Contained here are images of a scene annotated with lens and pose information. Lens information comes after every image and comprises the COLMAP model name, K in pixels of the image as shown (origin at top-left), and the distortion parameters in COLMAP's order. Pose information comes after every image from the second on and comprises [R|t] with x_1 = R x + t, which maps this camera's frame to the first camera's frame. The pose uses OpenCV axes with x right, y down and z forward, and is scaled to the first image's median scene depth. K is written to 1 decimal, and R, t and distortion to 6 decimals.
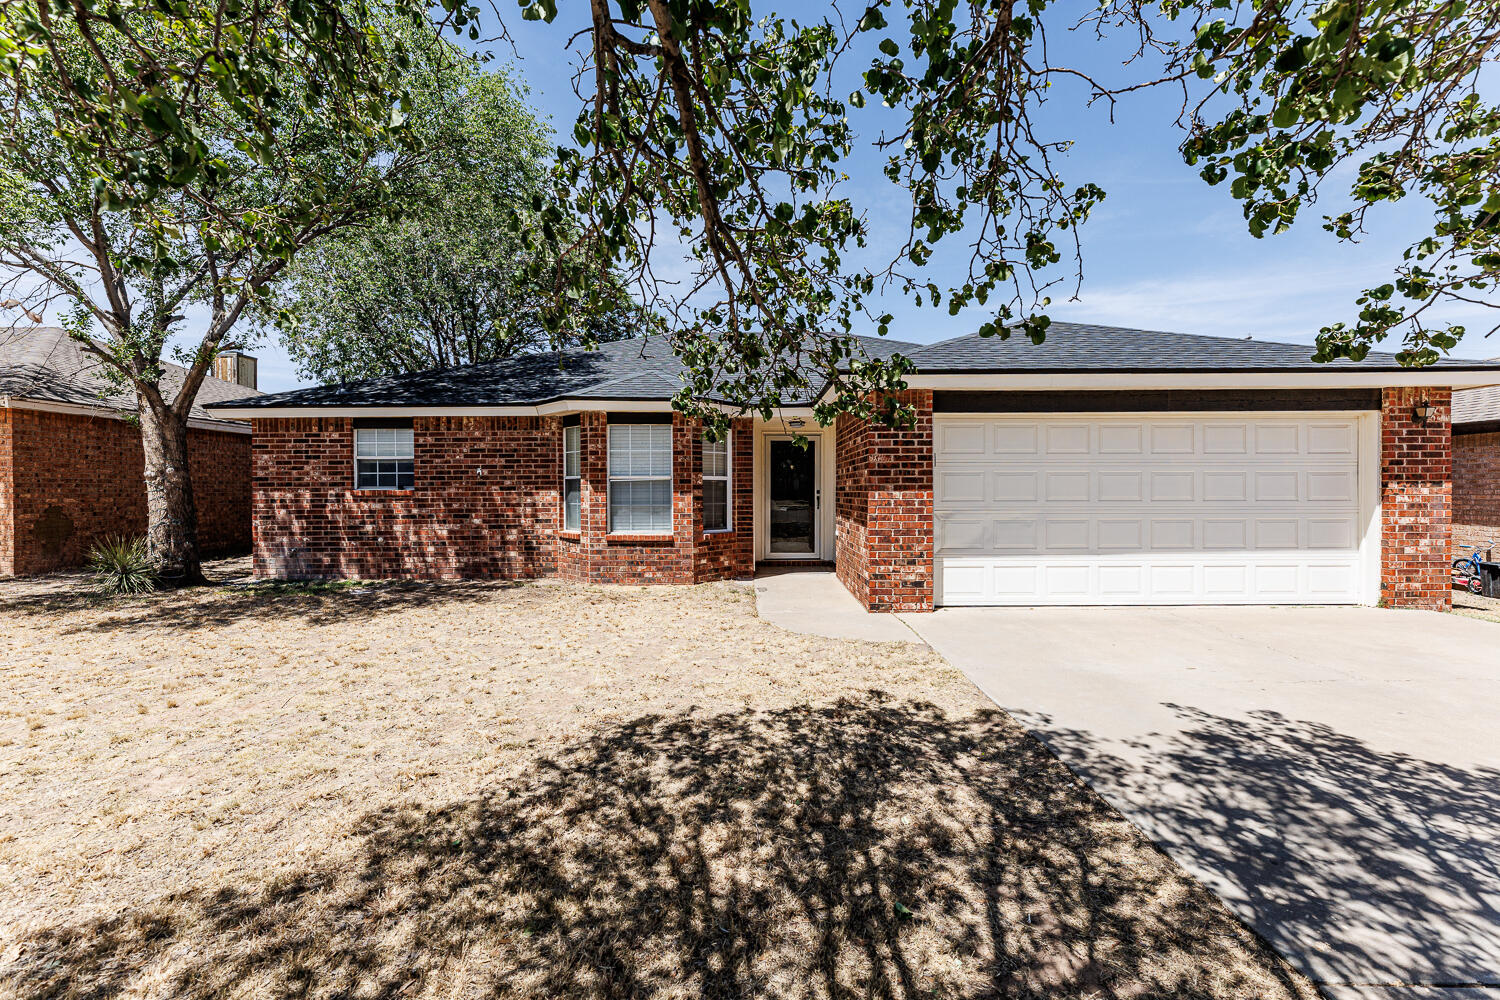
lens RADIAL K [[609.2, 0, 750.7], [0, 609.2, 488.9], [0, 0, 1]] dist [-0.001367, -0.000132]
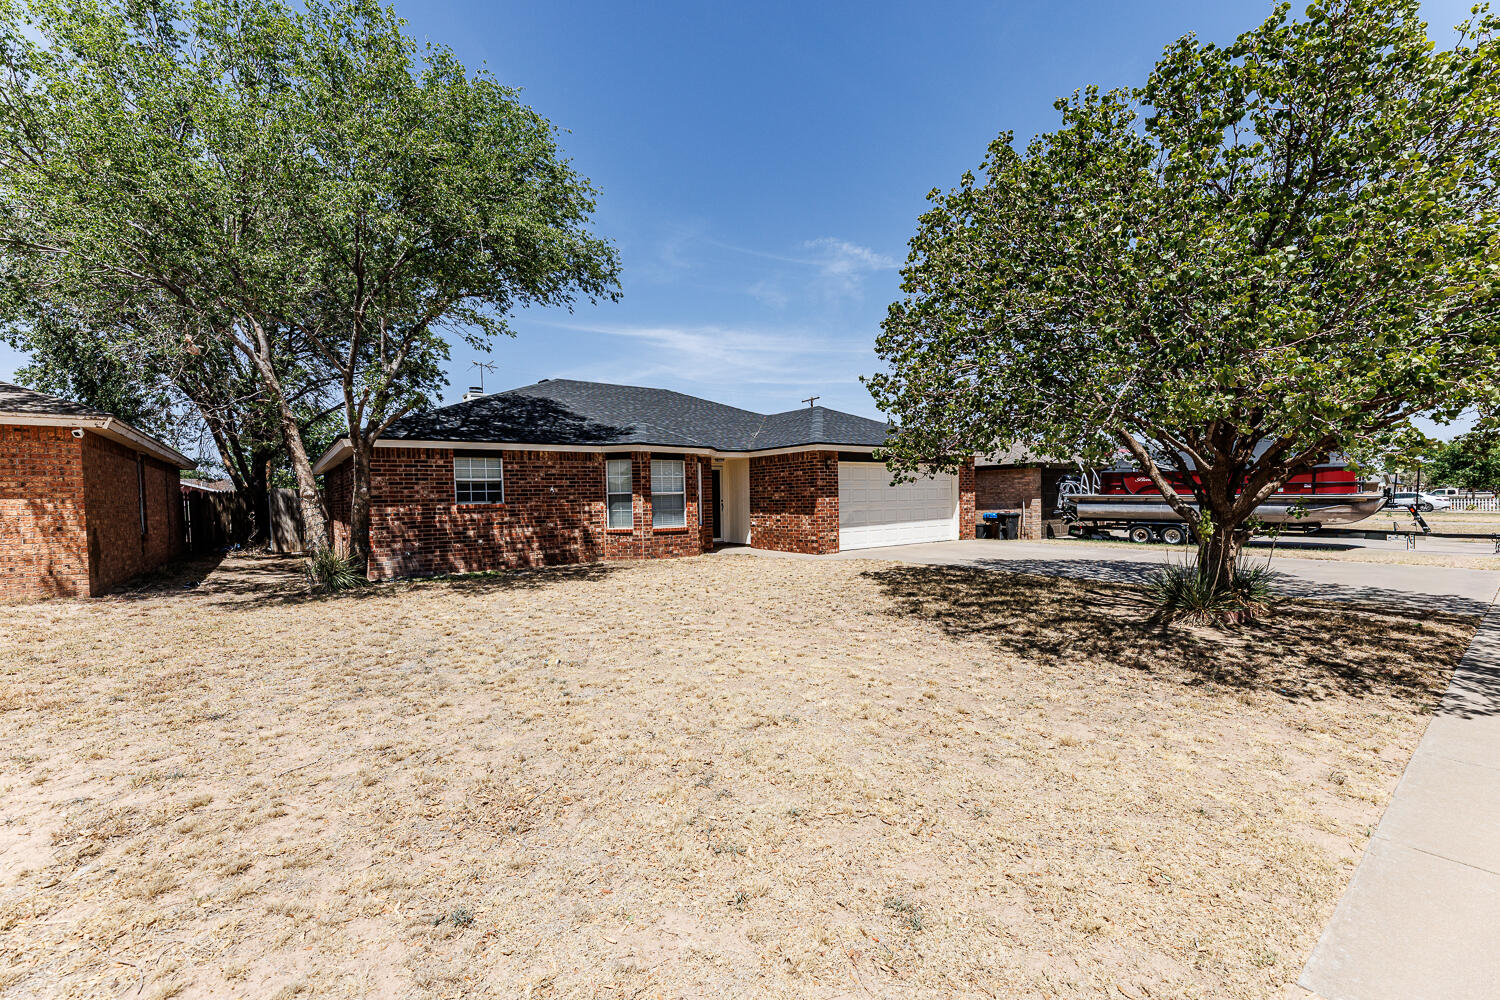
lens RADIAL K [[616.2, 0, 750.9], [0, 616.2, 517.4], [0, 0, 1]] dist [-0.000287, -0.000024]
pose [[0.800157, -0.032054, 0.598934, -1.003220], [0.020425, 0.999448, 0.026202, 0.008595], [-0.599443, -0.008733, 0.800370, -0.460038]]
